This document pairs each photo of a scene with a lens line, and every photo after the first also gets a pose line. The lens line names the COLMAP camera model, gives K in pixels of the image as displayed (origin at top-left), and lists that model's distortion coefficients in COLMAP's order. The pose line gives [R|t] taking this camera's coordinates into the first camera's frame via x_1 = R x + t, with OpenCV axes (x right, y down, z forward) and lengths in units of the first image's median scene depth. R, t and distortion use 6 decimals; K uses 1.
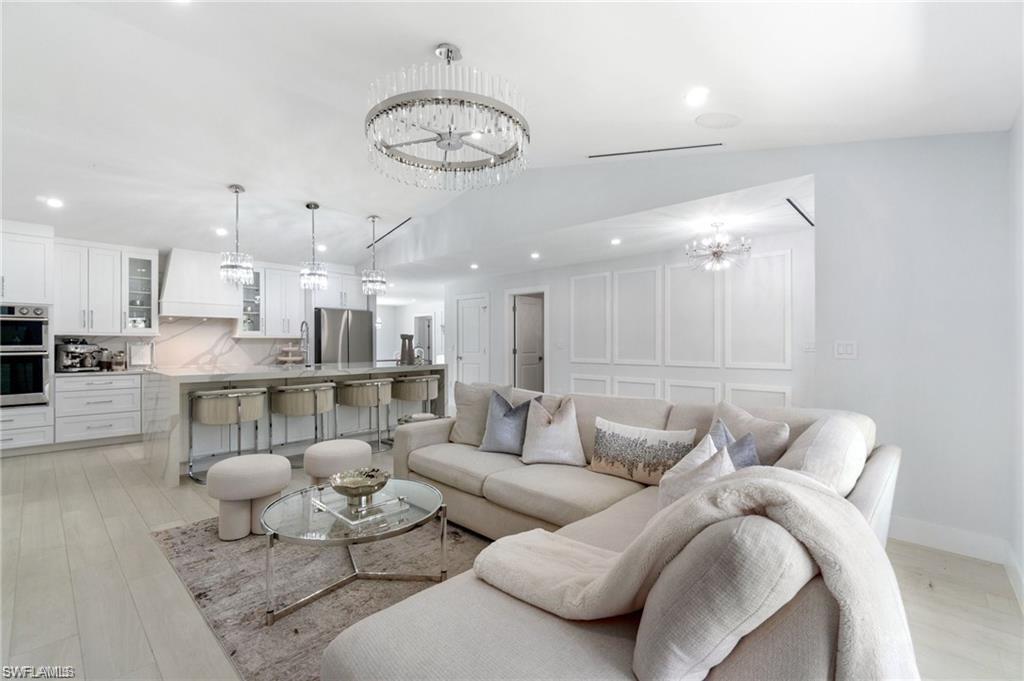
lens RADIAL K [[444.4, 0, 507.4], [0, 444.4, 343.5], [0, 0, 1]] dist [-0.001052, 0.000135]
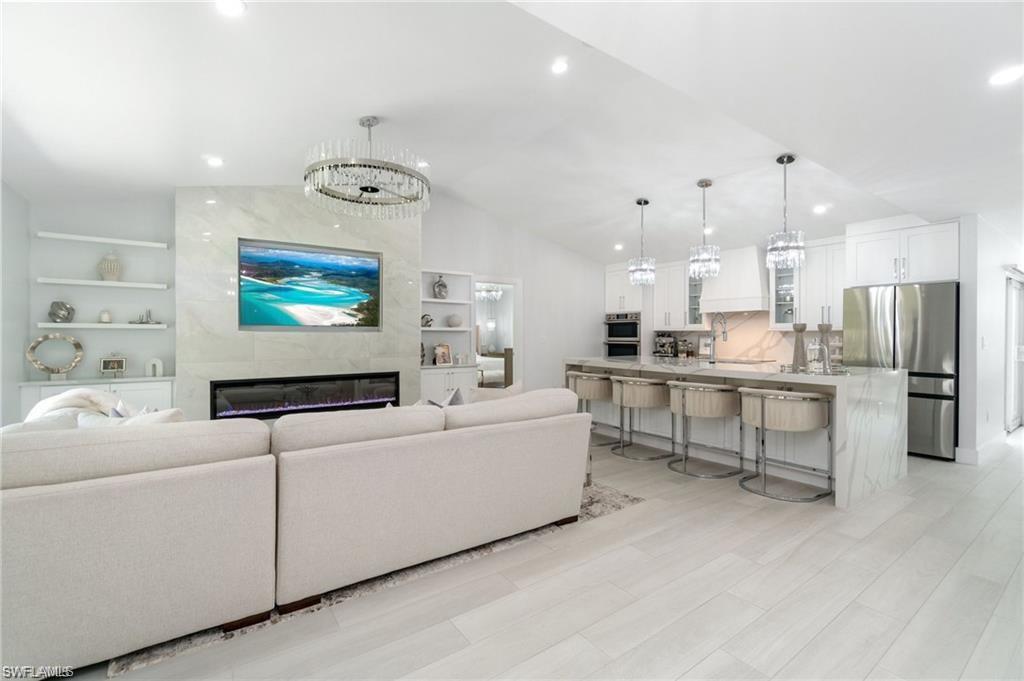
lens RADIAL K [[442.9, 0, 507.4], [0, 442.9, 337.3], [0, 0, 1]] dist [-0.001428, -0.000565]
pose [[-0.207567, 0.005504, -0.978205, 0.503917], [-0.002264, 0.999979, 0.006107, -0.004922], [0.978218, 0.003482, -0.207550, 0.782819]]
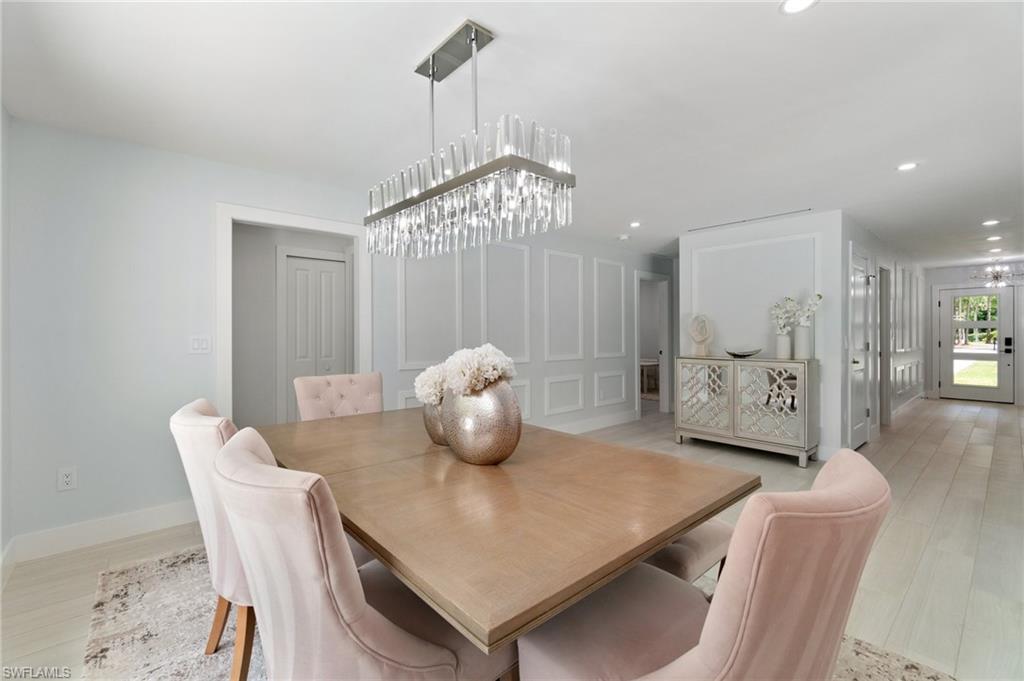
lens RADIAL K [[442.9, 0, 507.4], [0, 442.9, 337.3], [0, 0, 1]] dist [-0.001428, -0.000565]
pose [[0.095001, 0.000669, 0.995477, -1.035422], [0.012171, 0.999924, -0.001834, -0.004015], [-0.995403, 0.012290, 0.094985, 2.109762]]
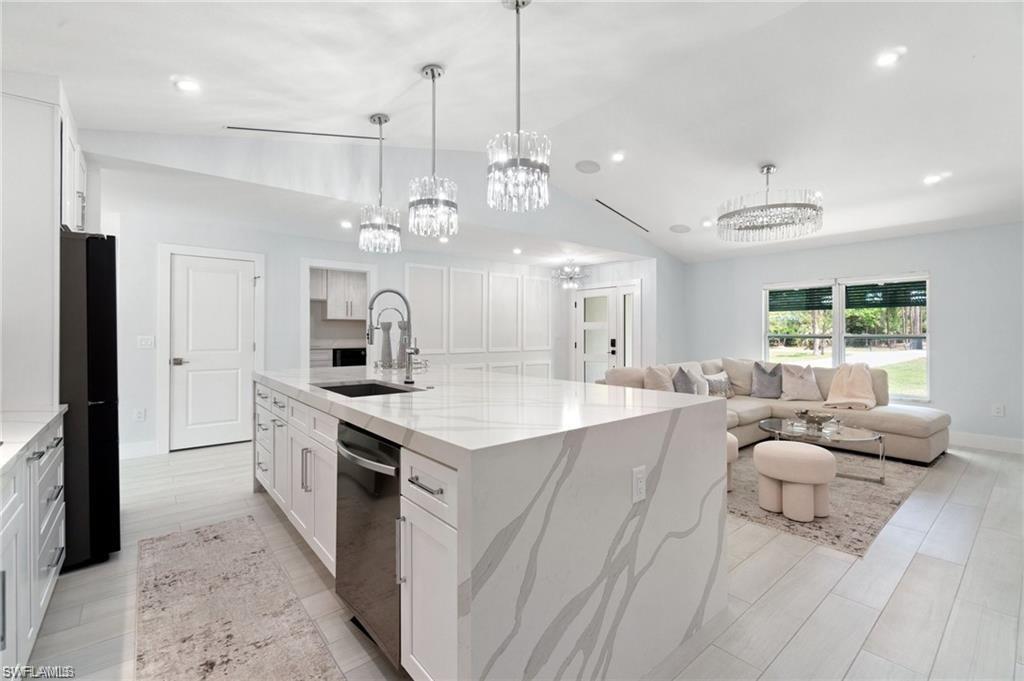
lens RADIAL K [[442.9, 0, 507.4], [0, 442.9, 337.3], [0, 0, 1]] dist [-0.001428, -0.000565]
pose [[0.127717, -0.009981, 0.991760, -0.918664], [-0.000751, 0.999948, 0.010160, -0.005062], [-0.991810, -0.002042, 0.127703, 0.828559]]
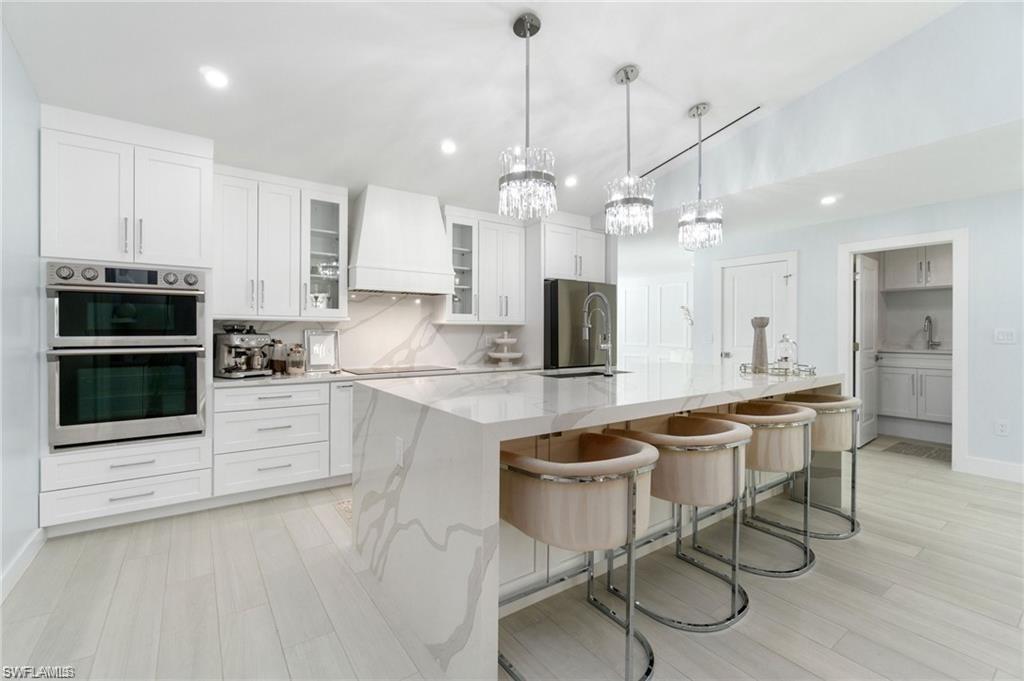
lens RADIAL K [[444.3, 0, 507.0], [0, 444.3, 329.9], [0, 0, 1]] dist [-0.001617, -0.000287]
pose [[0.980050, 0.003530, -0.198720, -0.461924], [-0.003807, 0.999992, -0.001010, -0.004601], [0.198715, 0.001746, 0.980056, 0.442556]]
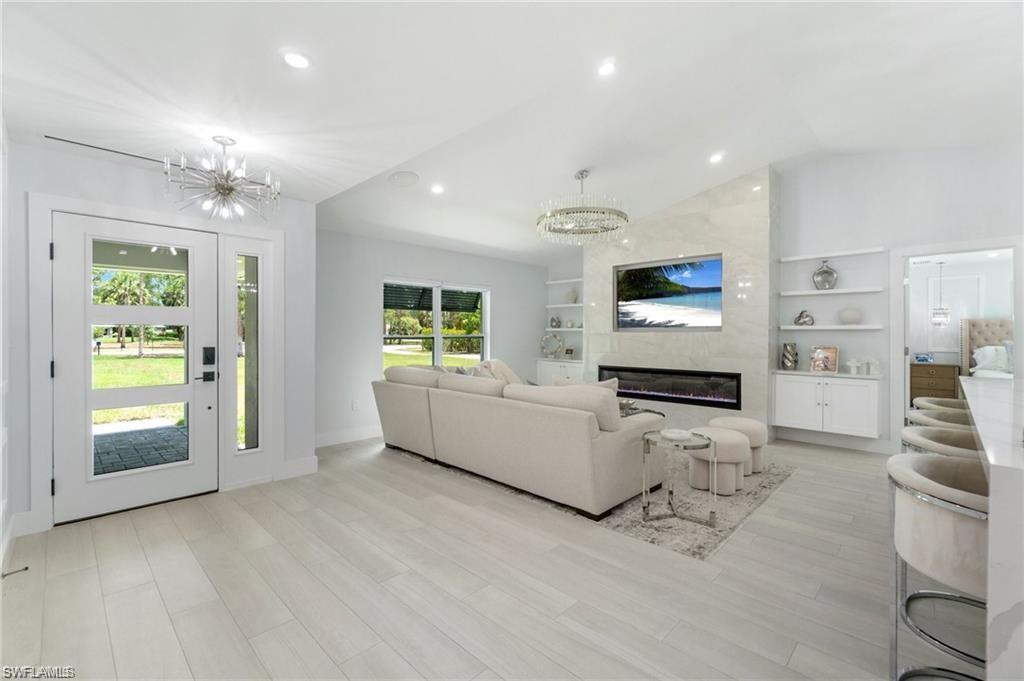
lens RADIAL K [[442.9, 0, 507.4], [0, 442.9, 337.3], [0, 0, 1]] dist [-0.001428, -0.000565]
pose [[-0.999701, -0.001591, 0.024388, 0.056183], [-0.001363, 0.999955, 0.009356, -0.006610], [-0.024402, 0.009320, -0.999659, 1.292407]]
